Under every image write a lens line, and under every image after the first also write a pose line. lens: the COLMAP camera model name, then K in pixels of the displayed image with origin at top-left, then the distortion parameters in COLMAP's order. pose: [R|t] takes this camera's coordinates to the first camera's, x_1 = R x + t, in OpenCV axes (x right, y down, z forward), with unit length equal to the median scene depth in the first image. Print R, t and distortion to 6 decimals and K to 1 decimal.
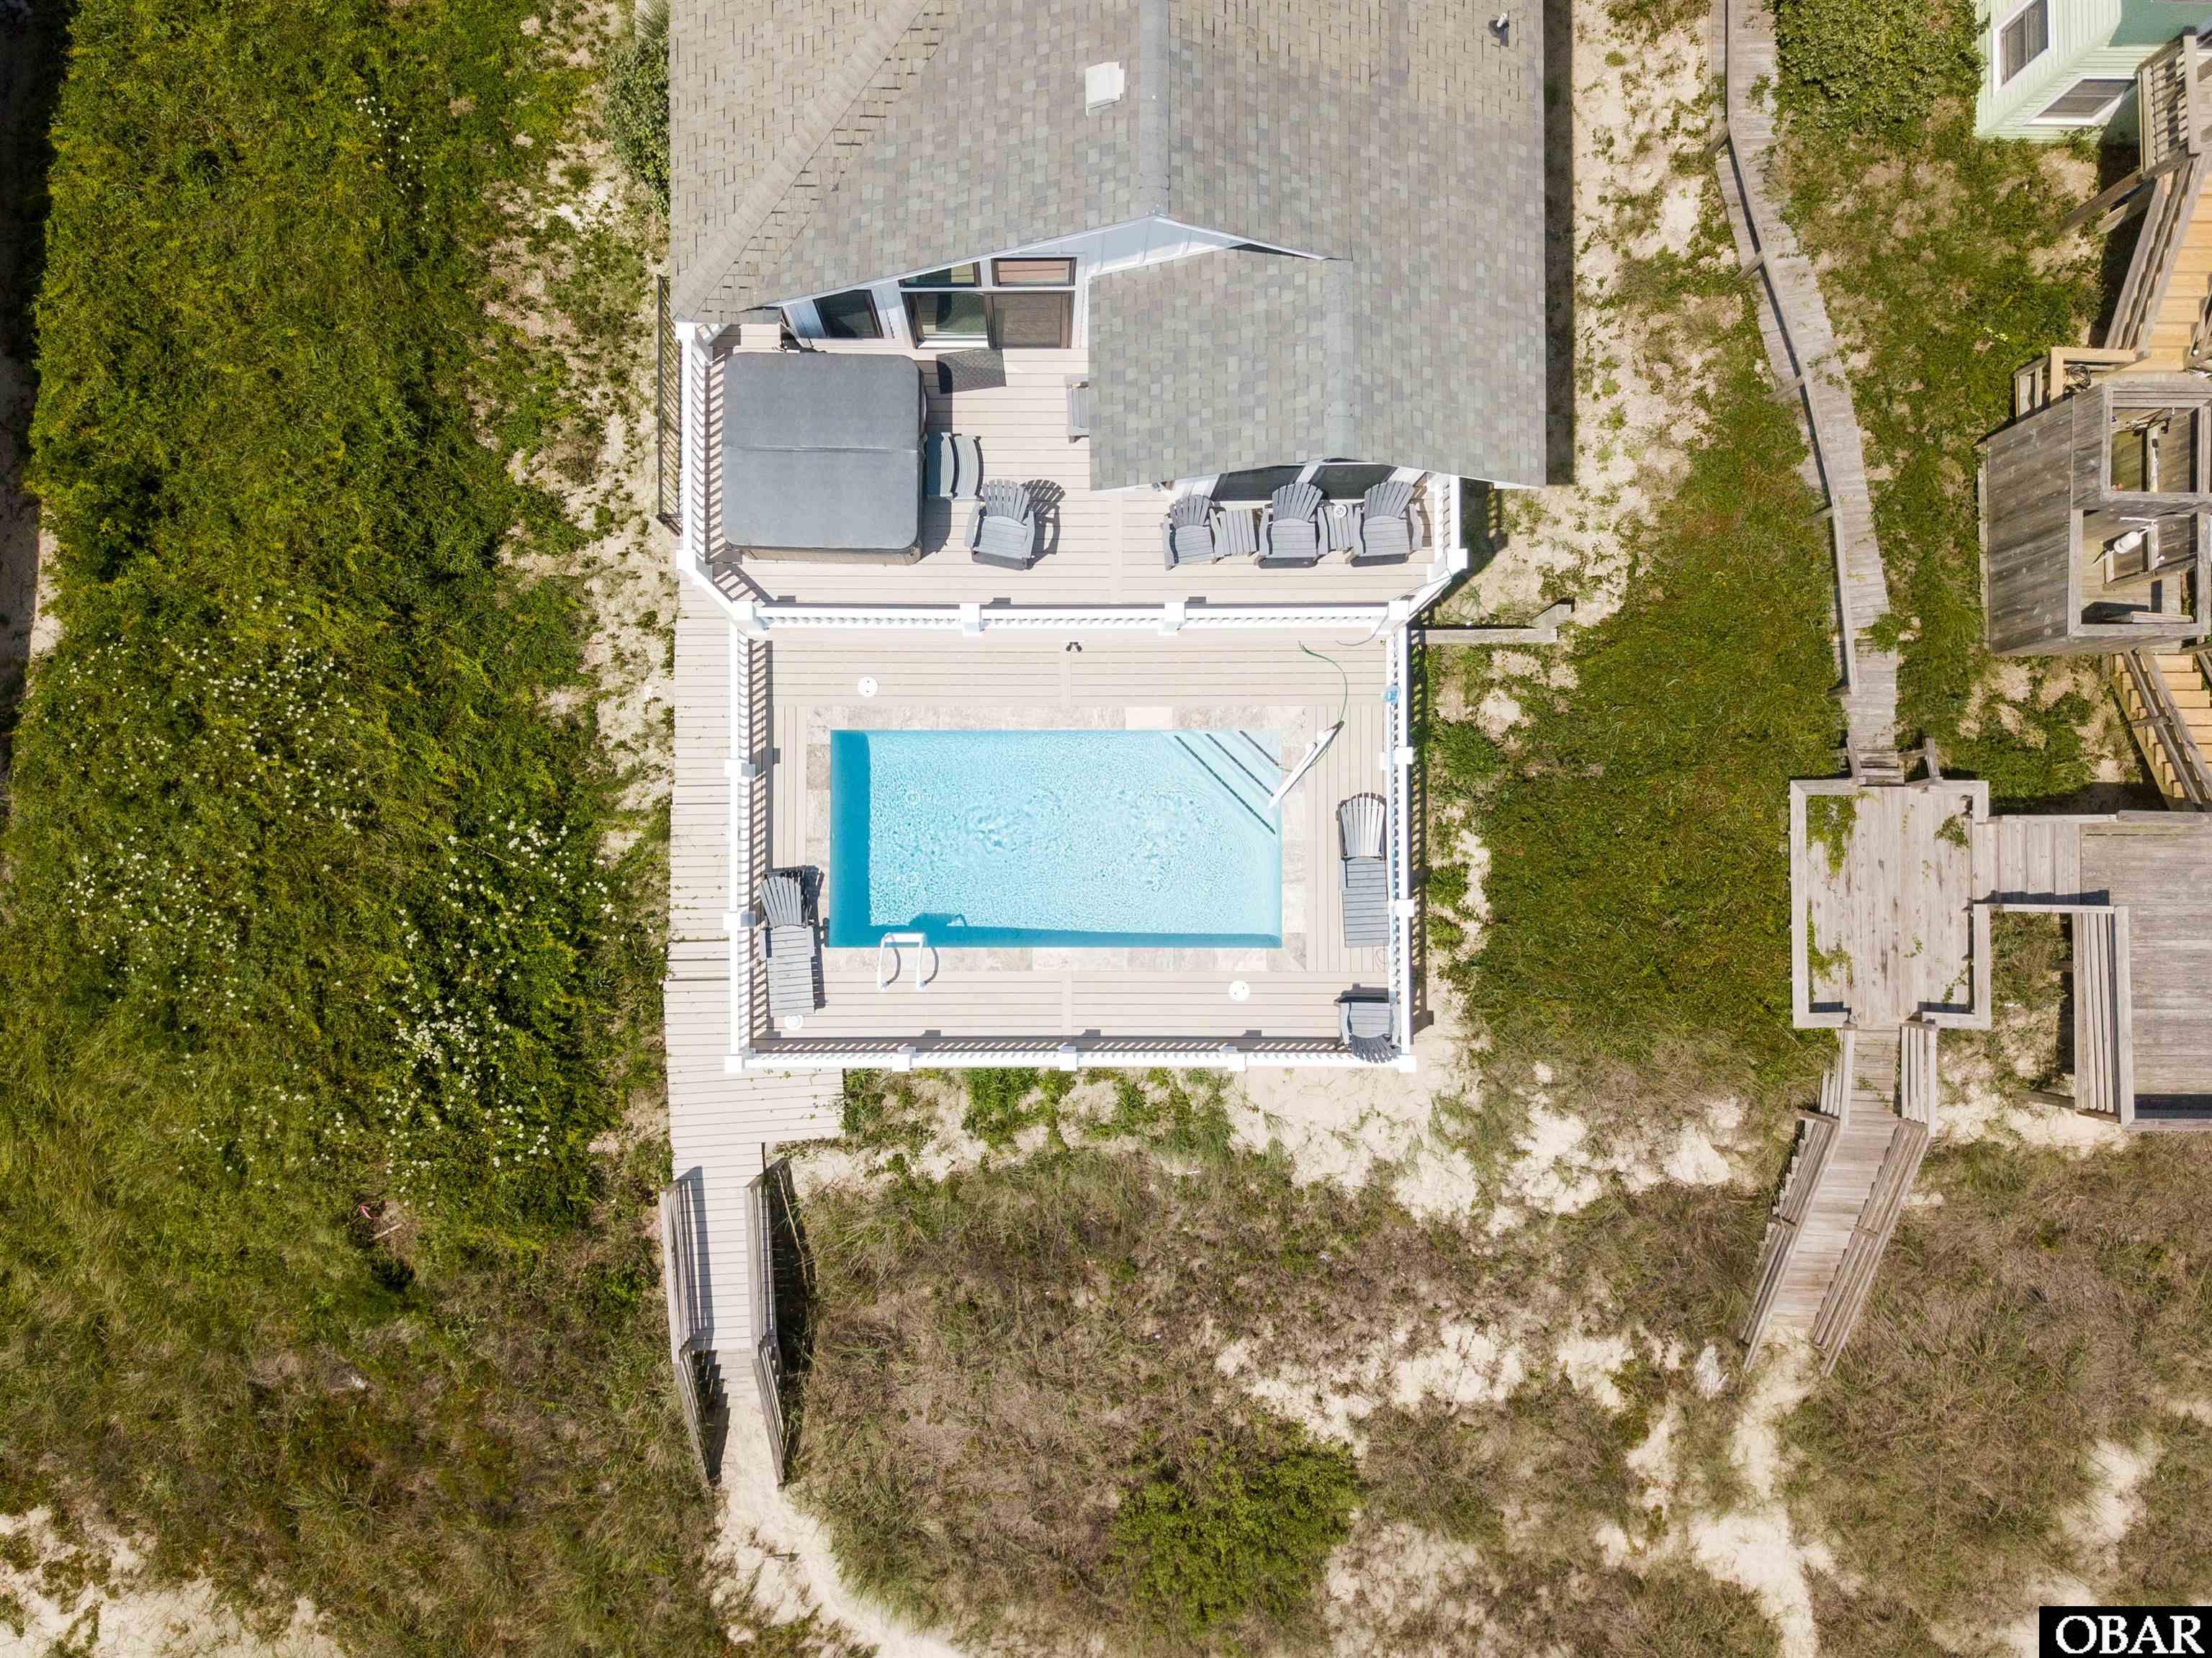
lens RADIAL K [[1840.5, 0, 1069.0], [0, 1840.5, 826.5], [0, 0, 1]] dist [0.016777, 0.016518]
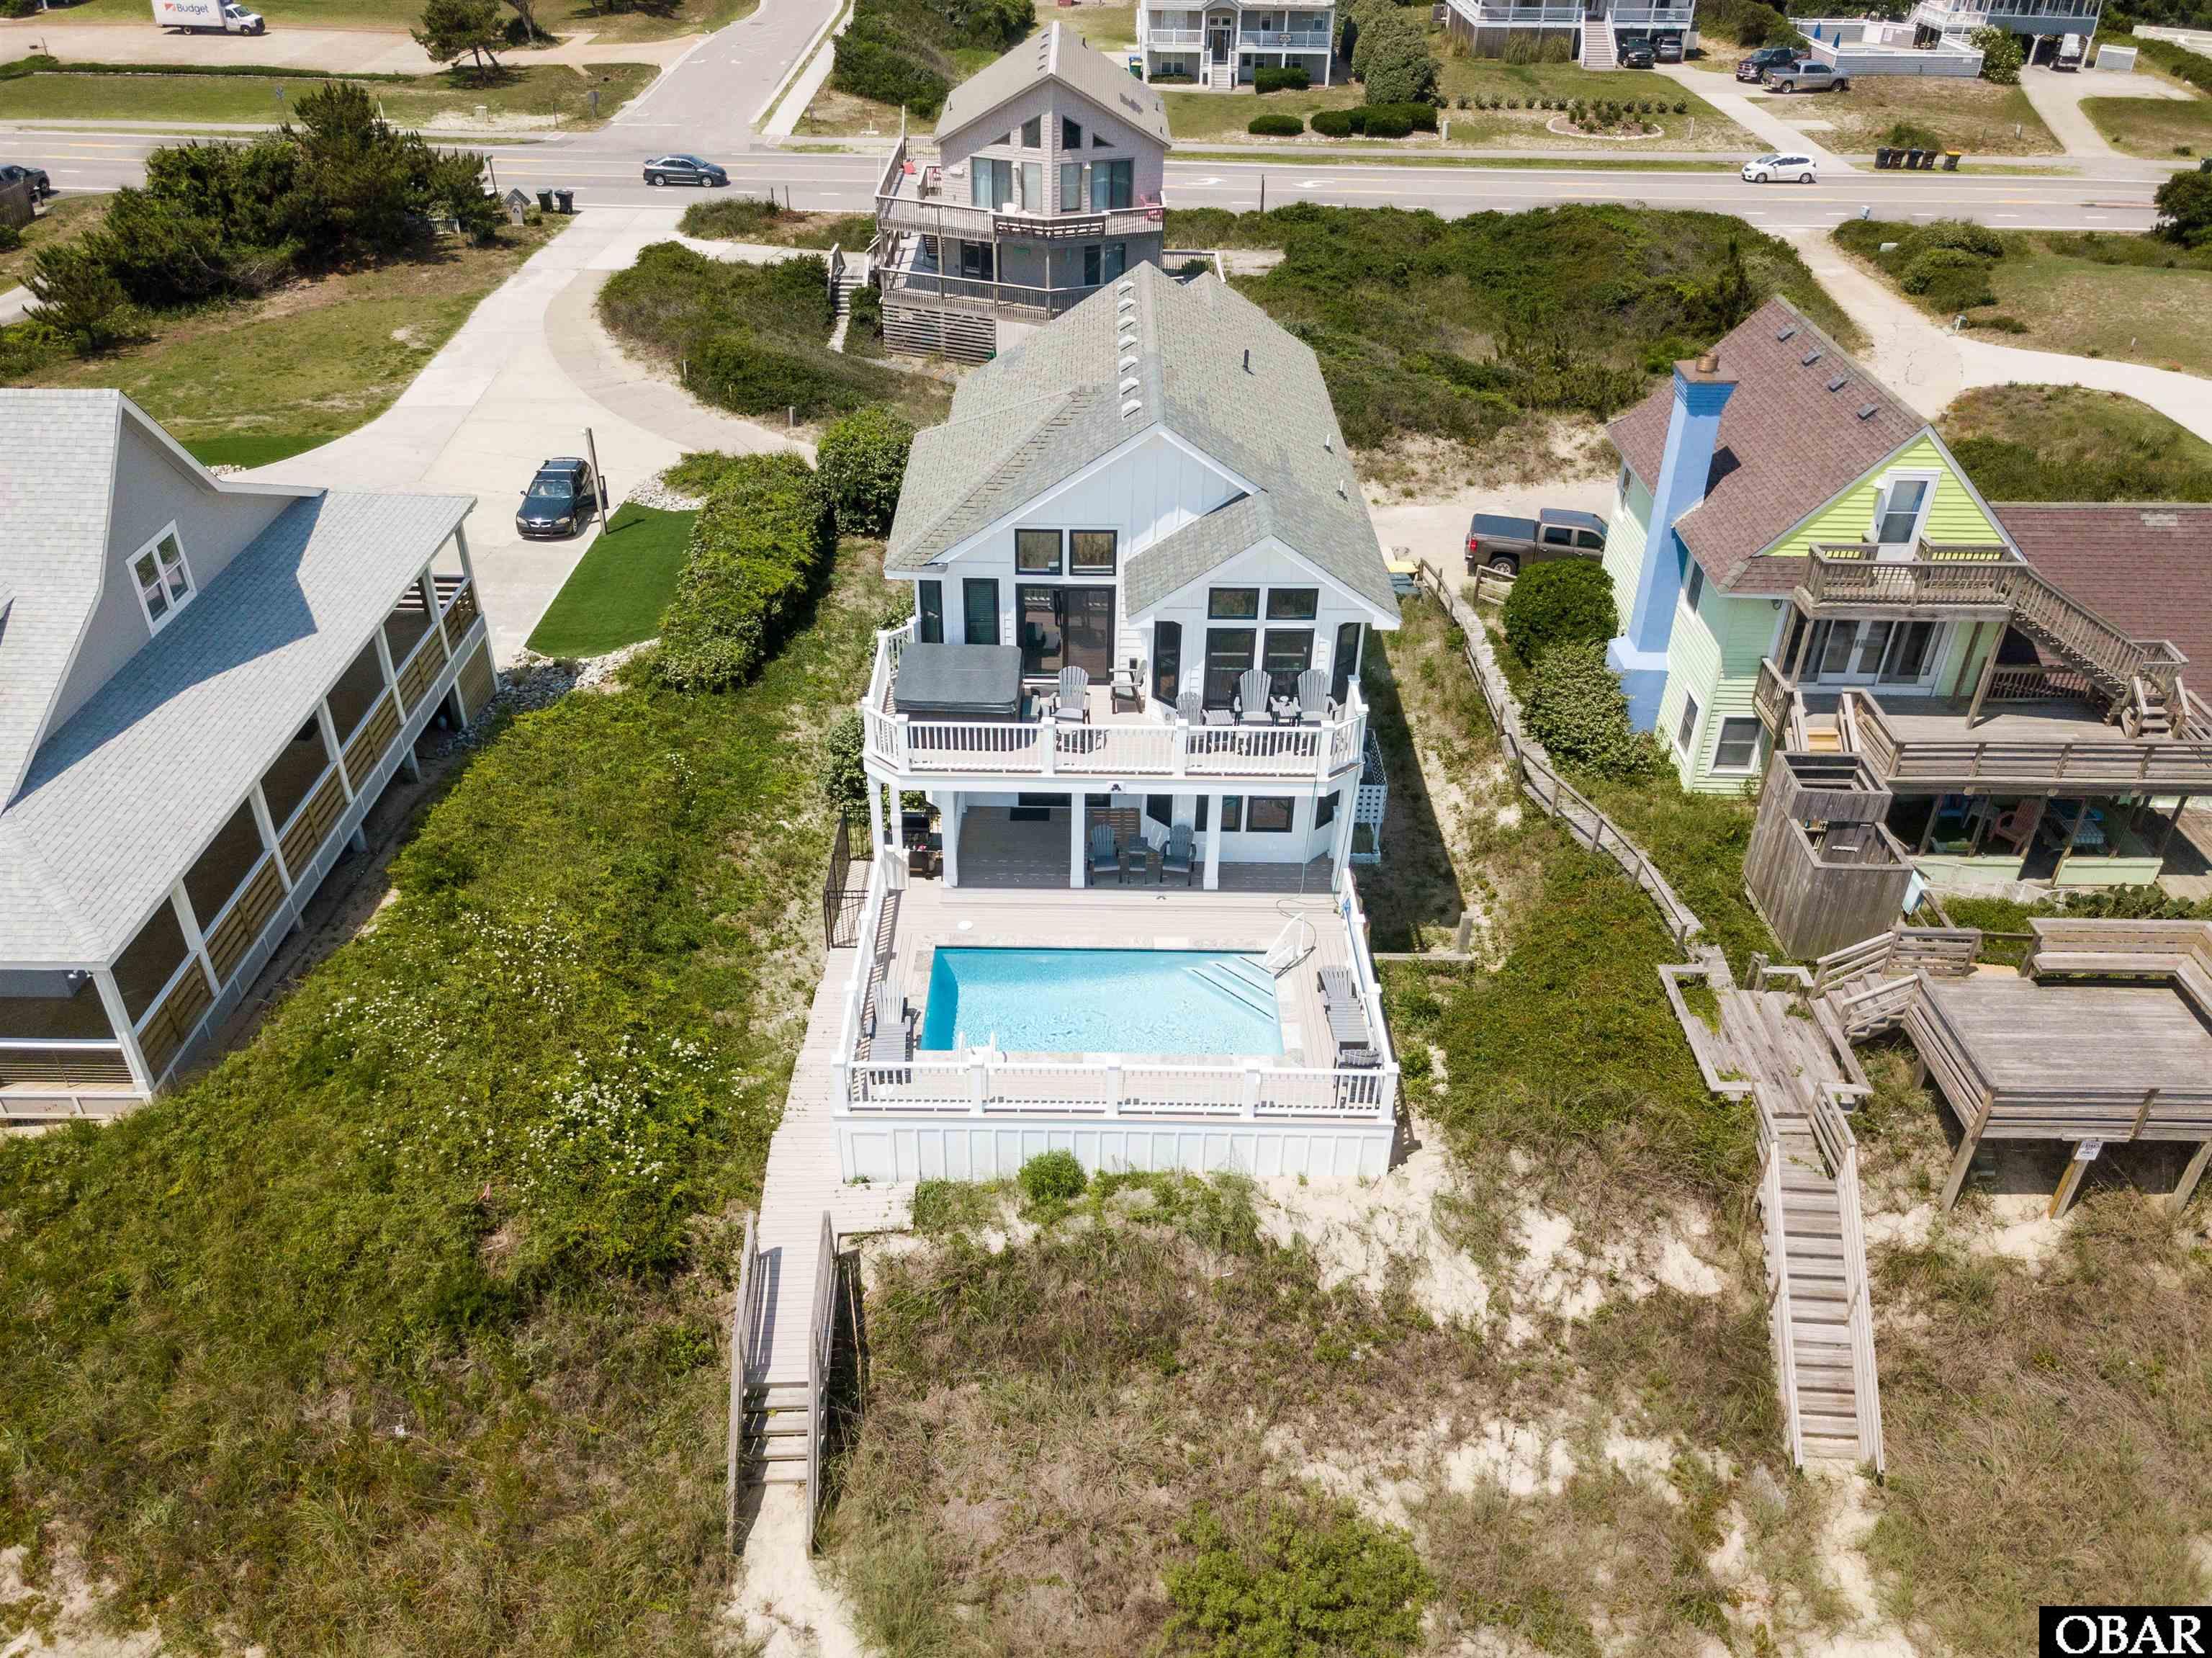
lens RADIAL K [[1679.3, 0, 1106.0], [0, 1679.3, 829.0], [0, 0, 1]] dist [0.027076, 0.000602]
pose [[0.999999, 0.001365, 0.000196, -0.004665], [-0.000638, 0.584116, -0.811670, 0.834691], [-0.001222, 0.811669, 0.584116, 0.197360]]
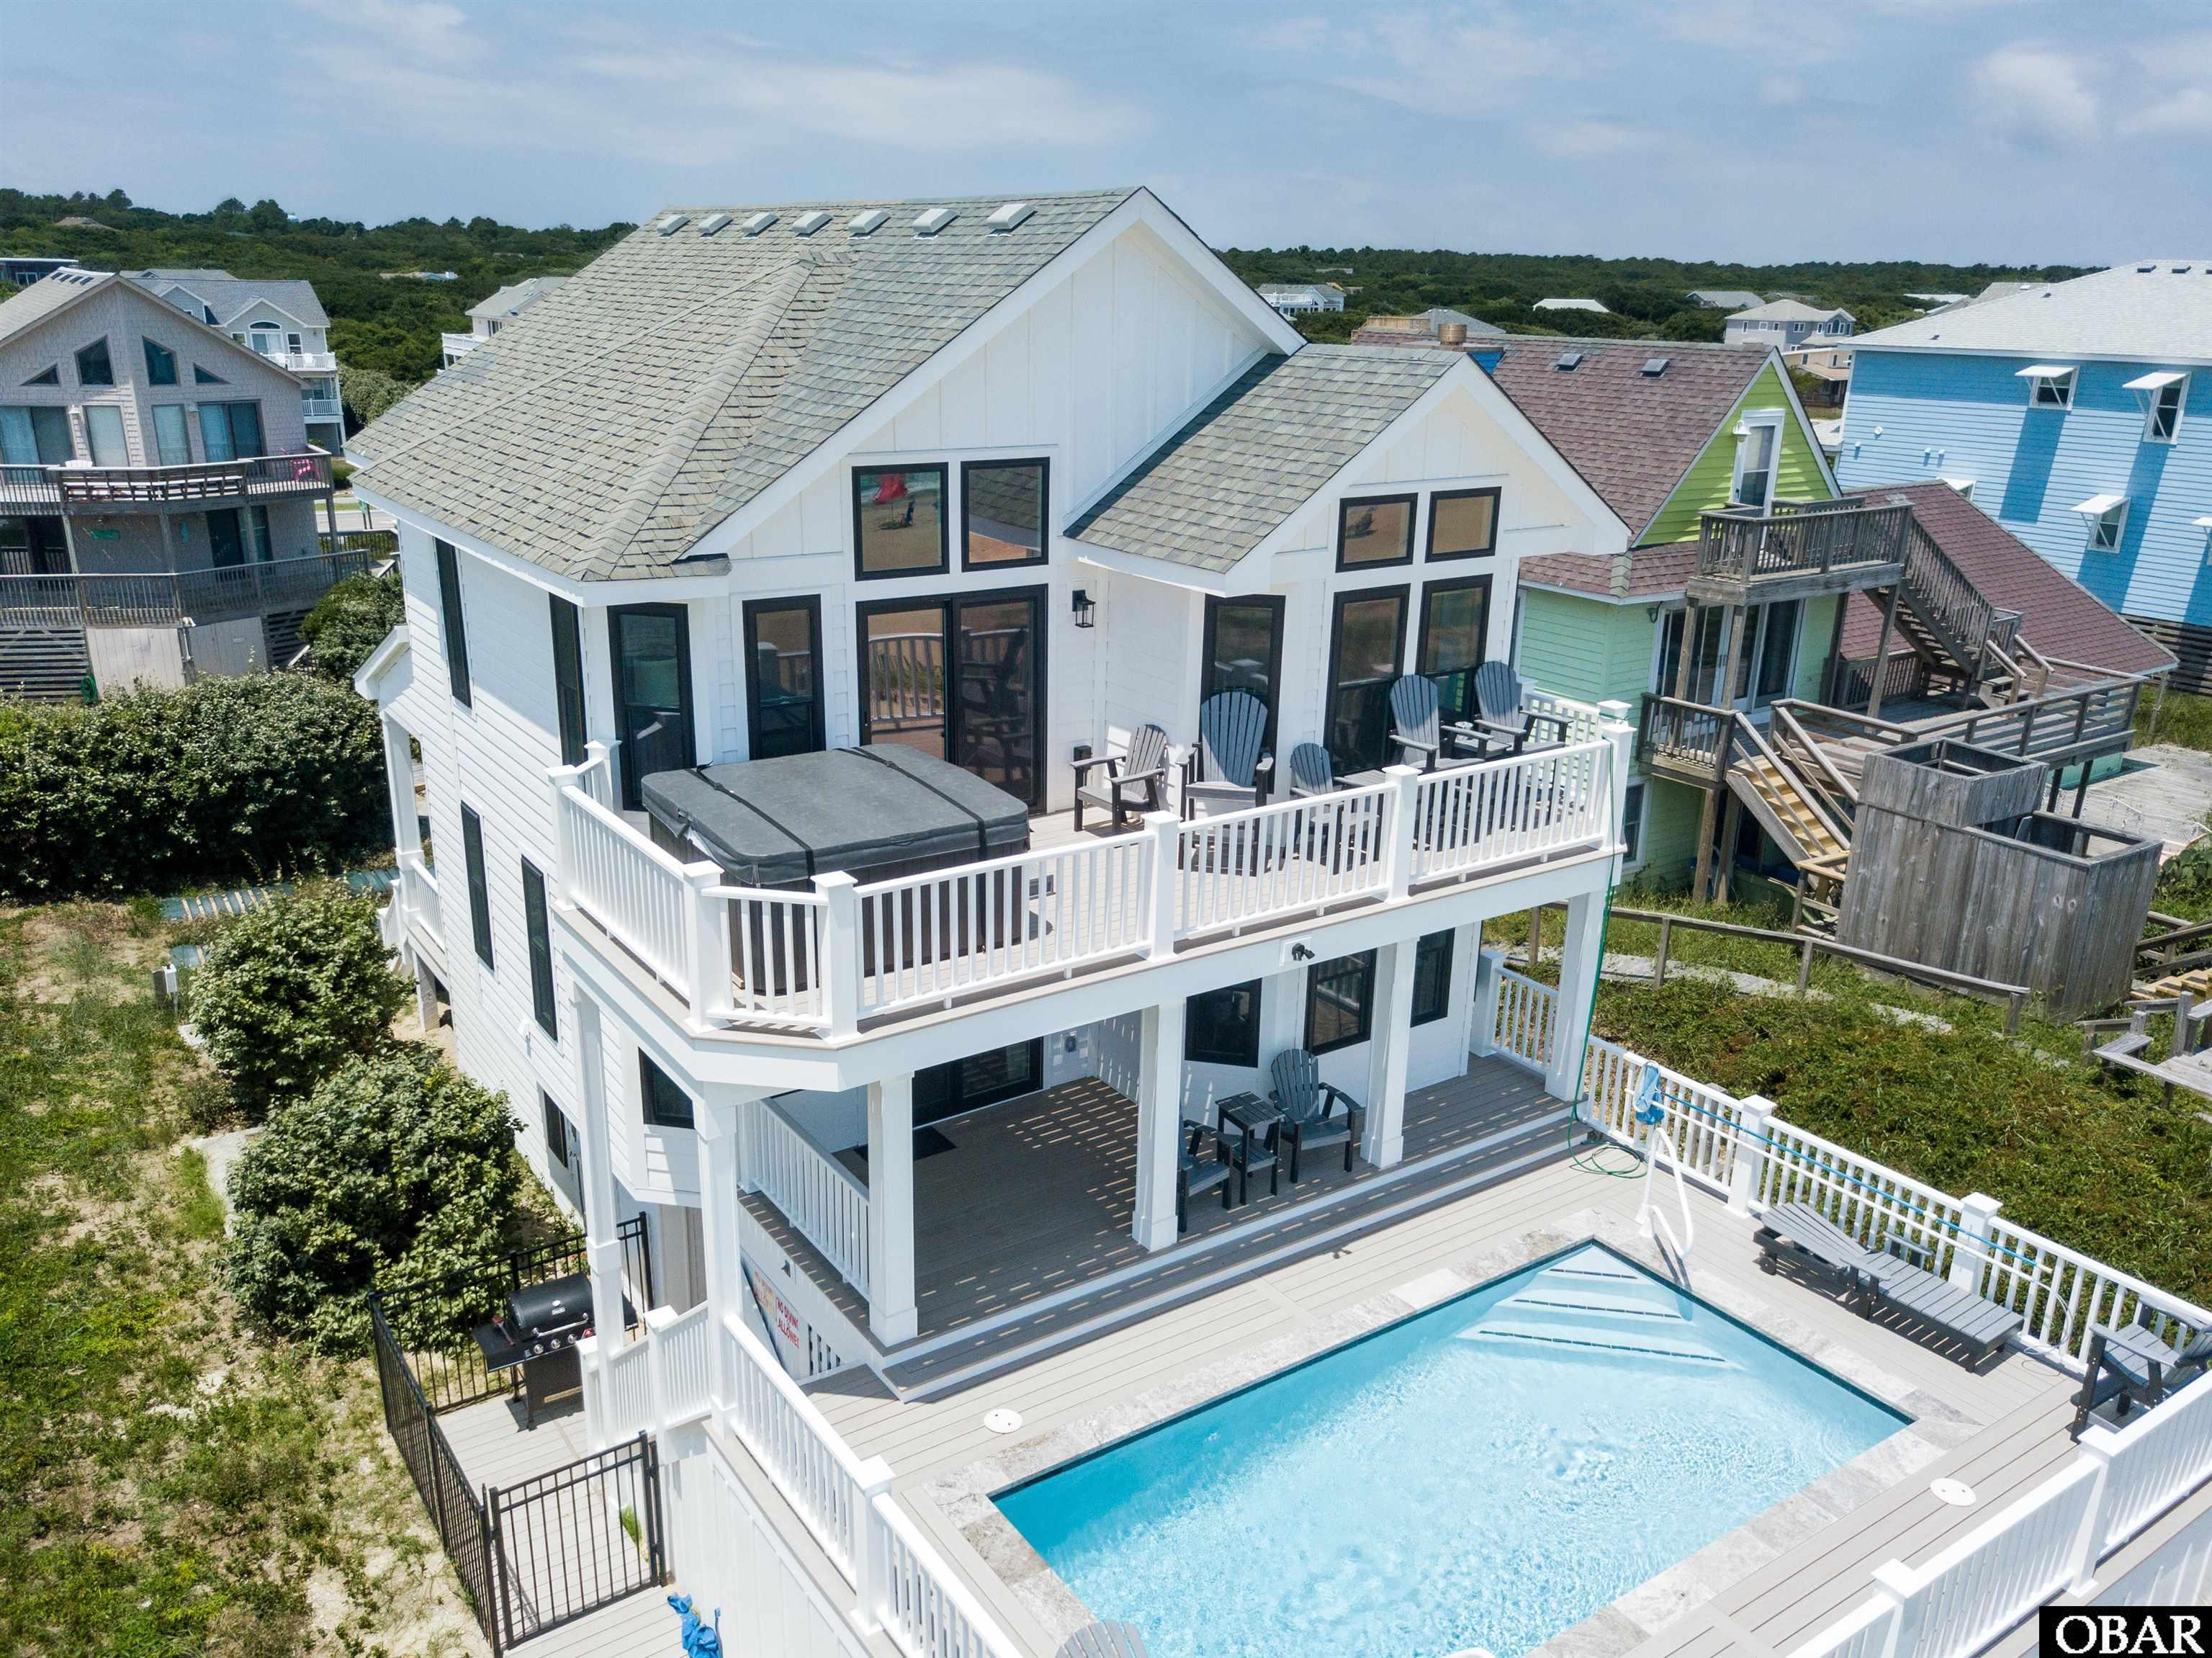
lens RADIAL K [[1679.3, 0, 1106.0], [0, 1679.3, 829.0], [0, 0, 1]] dist [0.027076, 0.000602]
pose [[0.823820, -0.173411, 0.539675, -0.294803], [0.565702, 0.312093, -0.763269, 0.236632], [-0.036069, 0.934091, 0.355207, 0.624890]]
